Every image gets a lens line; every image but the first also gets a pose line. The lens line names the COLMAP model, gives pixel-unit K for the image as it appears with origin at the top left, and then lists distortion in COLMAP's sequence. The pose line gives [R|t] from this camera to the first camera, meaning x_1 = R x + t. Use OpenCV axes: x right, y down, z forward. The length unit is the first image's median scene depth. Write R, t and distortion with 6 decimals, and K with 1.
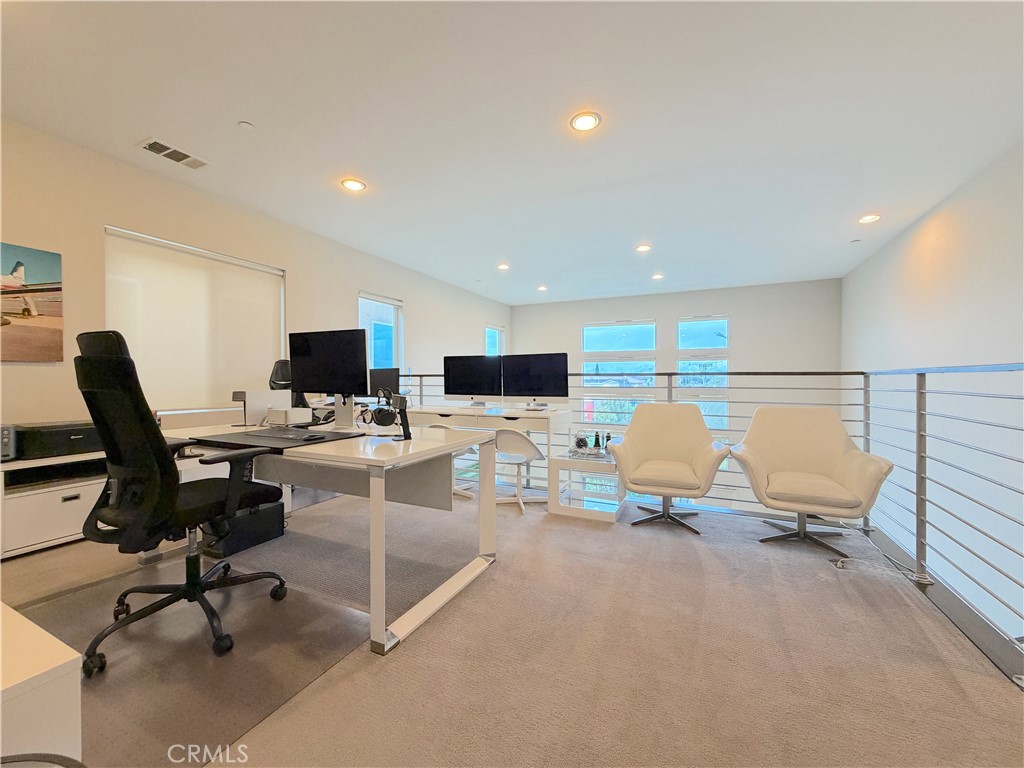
lens RADIAL K [[410.1, 0, 511.7], [0, 410.1, 381.1], [0, 0, 1]] dist [0.004270, 0.000451]
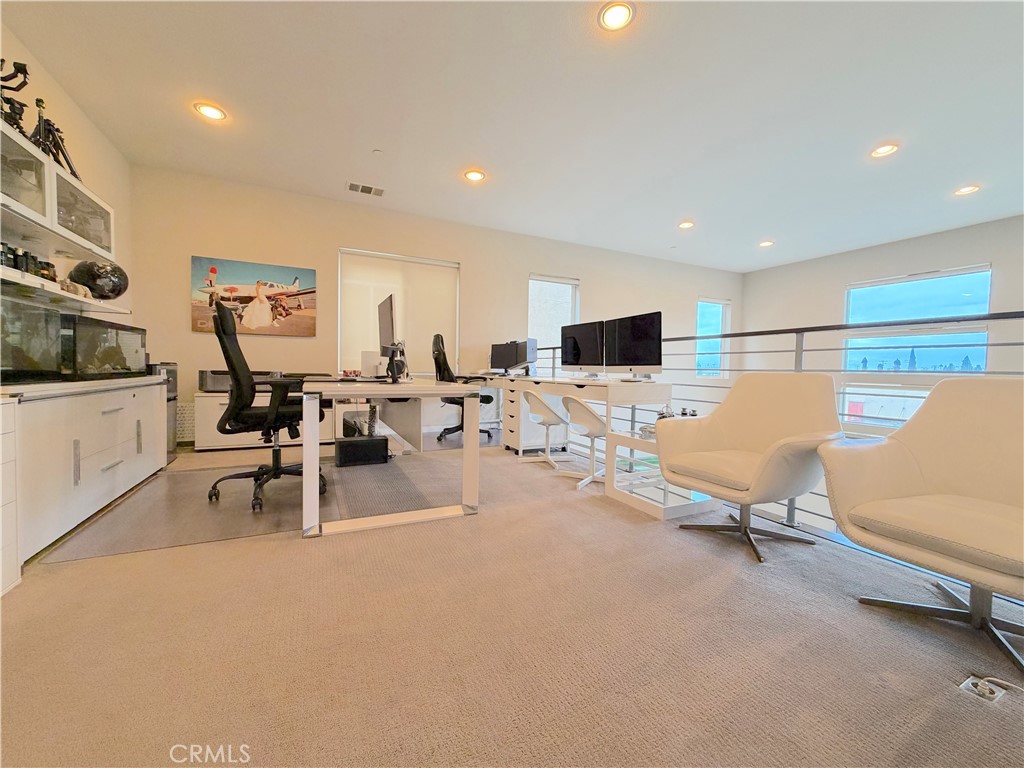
lens RADIAL K [[410.1, 0, 510.5], [0, 410.1, 383.4], [0, 0, 1]] dist [0.004270, 0.000451]
pose [[0.780595, 0.037943, -0.623885, 0.459127], [-0.022210, 0.999209, 0.032980, 0.058803], [0.624643, -0.011887, 0.780820, 0.191063]]
